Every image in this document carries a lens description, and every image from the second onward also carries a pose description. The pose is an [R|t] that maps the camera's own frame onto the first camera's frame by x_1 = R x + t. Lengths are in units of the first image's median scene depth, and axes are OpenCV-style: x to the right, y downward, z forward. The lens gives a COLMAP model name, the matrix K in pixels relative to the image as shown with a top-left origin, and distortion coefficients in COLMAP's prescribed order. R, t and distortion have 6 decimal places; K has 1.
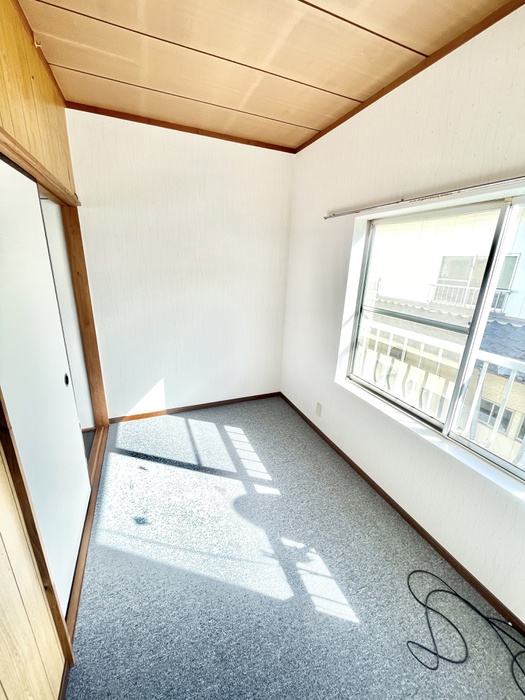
lens RADIAL K [[283.3, 0, 263.1], [0, 283.3, 353.3], [0, 0, 1]] dist [-0.002758, 0.000701]
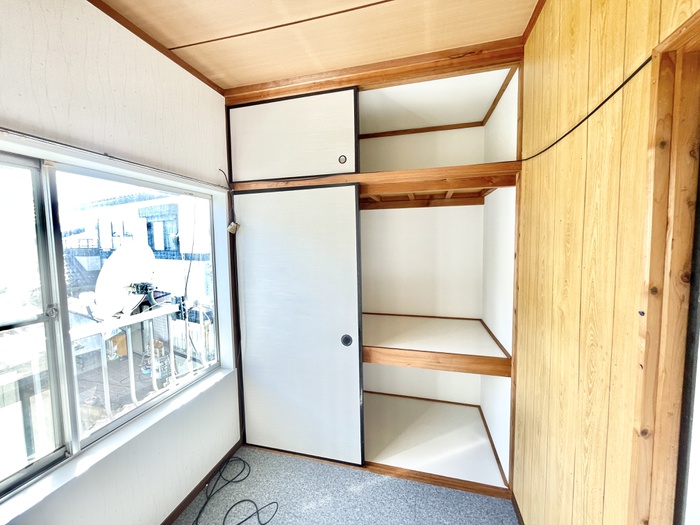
lens RADIAL K [[283.3, 0, 351.0], [0, 283.3, 260.8], [0, 0, 1]] dist [-0.002758, 0.000701]
pose [[-0.778424, -0.064450, 0.624421, -0.467118], [0.181501, 0.929122, 0.322165, -0.381735], [-0.600927, 0.364114, -0.711553, 1.153708]]
